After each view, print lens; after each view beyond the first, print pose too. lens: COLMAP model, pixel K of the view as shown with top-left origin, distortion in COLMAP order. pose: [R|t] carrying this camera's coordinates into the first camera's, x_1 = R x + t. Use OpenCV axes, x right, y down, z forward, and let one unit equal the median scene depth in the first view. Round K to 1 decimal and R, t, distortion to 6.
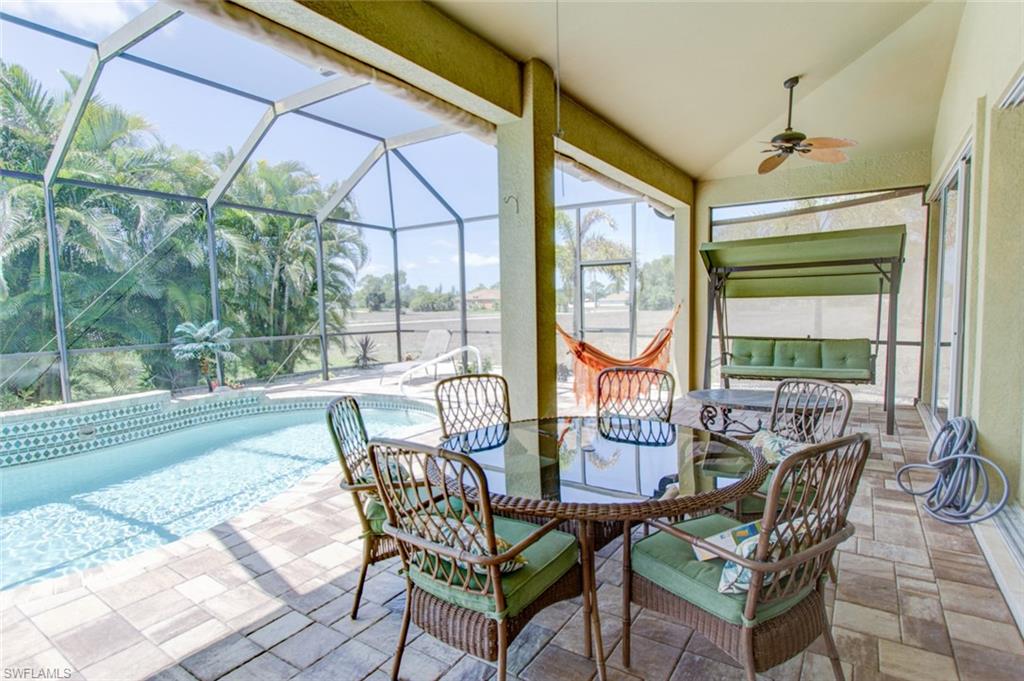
lens RADIAL K [[533.6, 0, 507.0], [0, 533.6, 340.8], [0, 0, 1]] dist [0.000465, 0.001386]
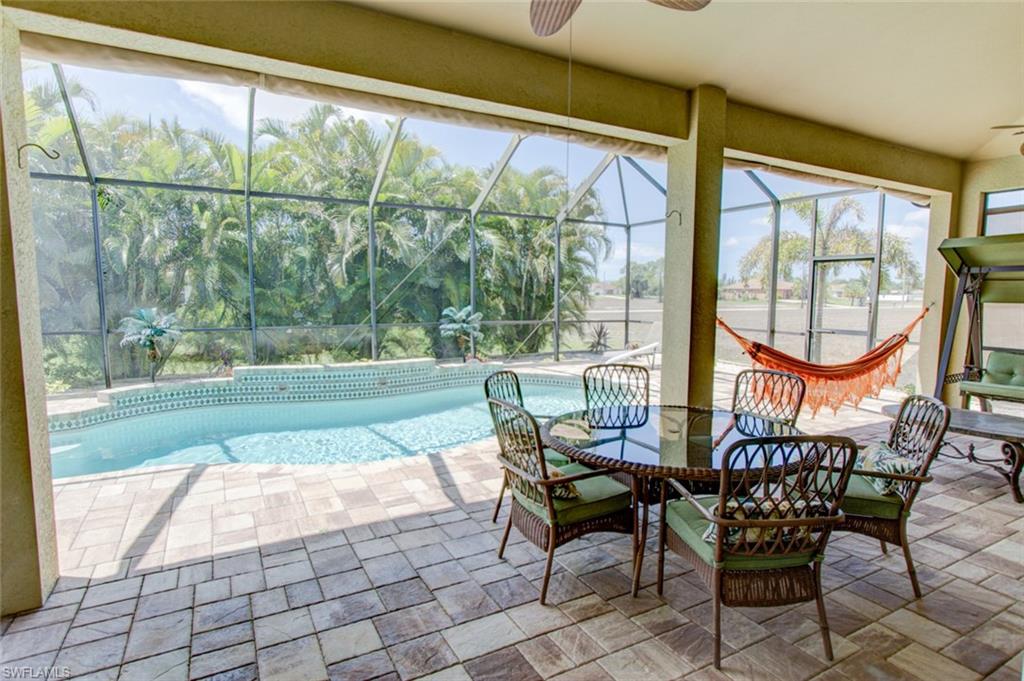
lens RADIAL K [[533.6, 0, 510.4], [0, 533.6, 337.2], [0, 0, 1]] dist [0.000465, 0.001386]
pose [[0.889329, 0.062584, -0.452965, 0.120751], [-0.054669, 0.998037, 0.030558, -0.009807], [0.453989, -0.002413, 0.891004, -0.087519]]
